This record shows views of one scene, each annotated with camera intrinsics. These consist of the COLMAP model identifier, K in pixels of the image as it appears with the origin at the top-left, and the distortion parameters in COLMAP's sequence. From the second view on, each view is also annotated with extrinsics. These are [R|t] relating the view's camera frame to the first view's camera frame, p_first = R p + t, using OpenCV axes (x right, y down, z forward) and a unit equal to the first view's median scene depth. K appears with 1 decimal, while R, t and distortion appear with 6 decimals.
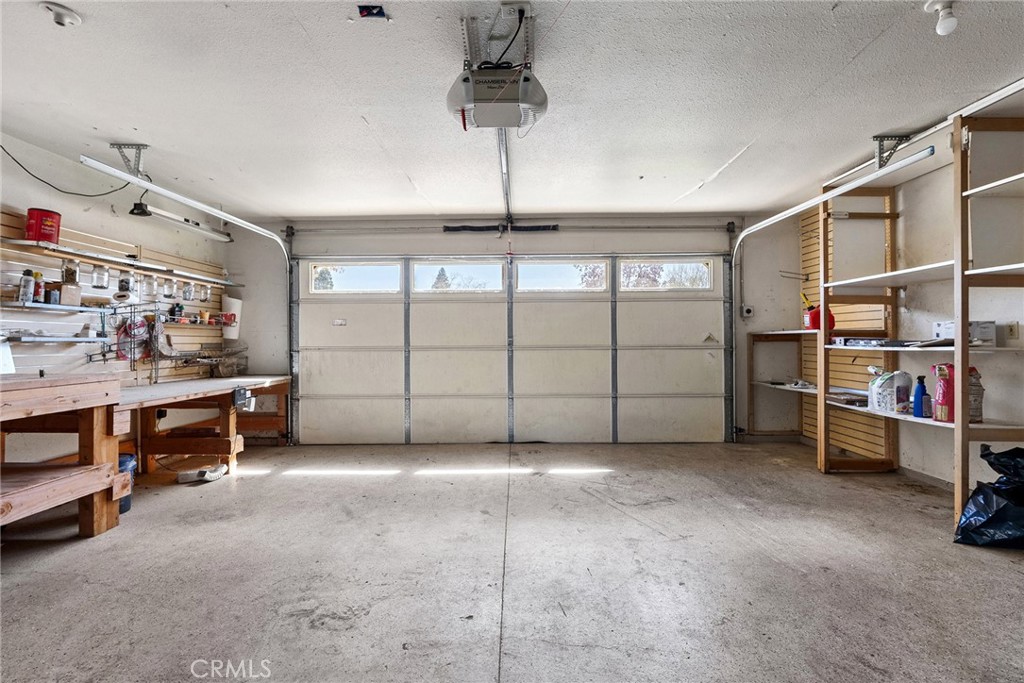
lens RADIAL K [[458.7, 0, 512.1], [0, 458.7, 342.0], [0, 0, 1]] dist [-0.004214, -0.000409]
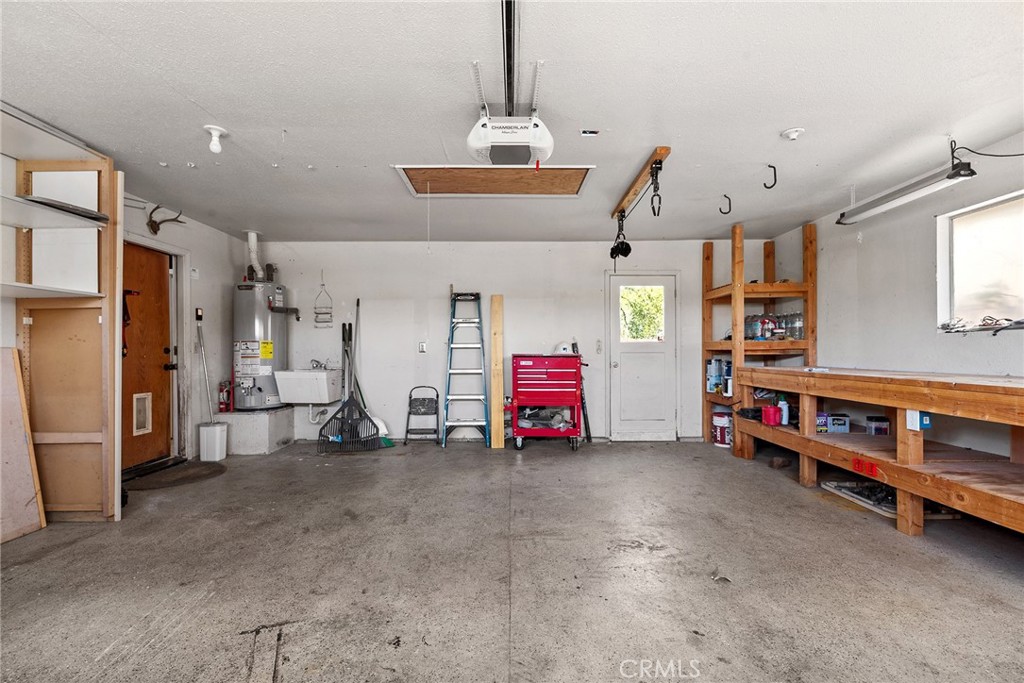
lens RADIAL K [[458.7, 0, 512.5], [0, 458.7, 345.9], [0, 0, 1]] dist [-0.004214, -0.000409]
pose [[-0.999893, 0.010551, -0.010123, -0.021632], [0.010595, 0.999935, -0.004291, -0.007577], [0.010077, -0.004398, -0.999940, 2.300651]]
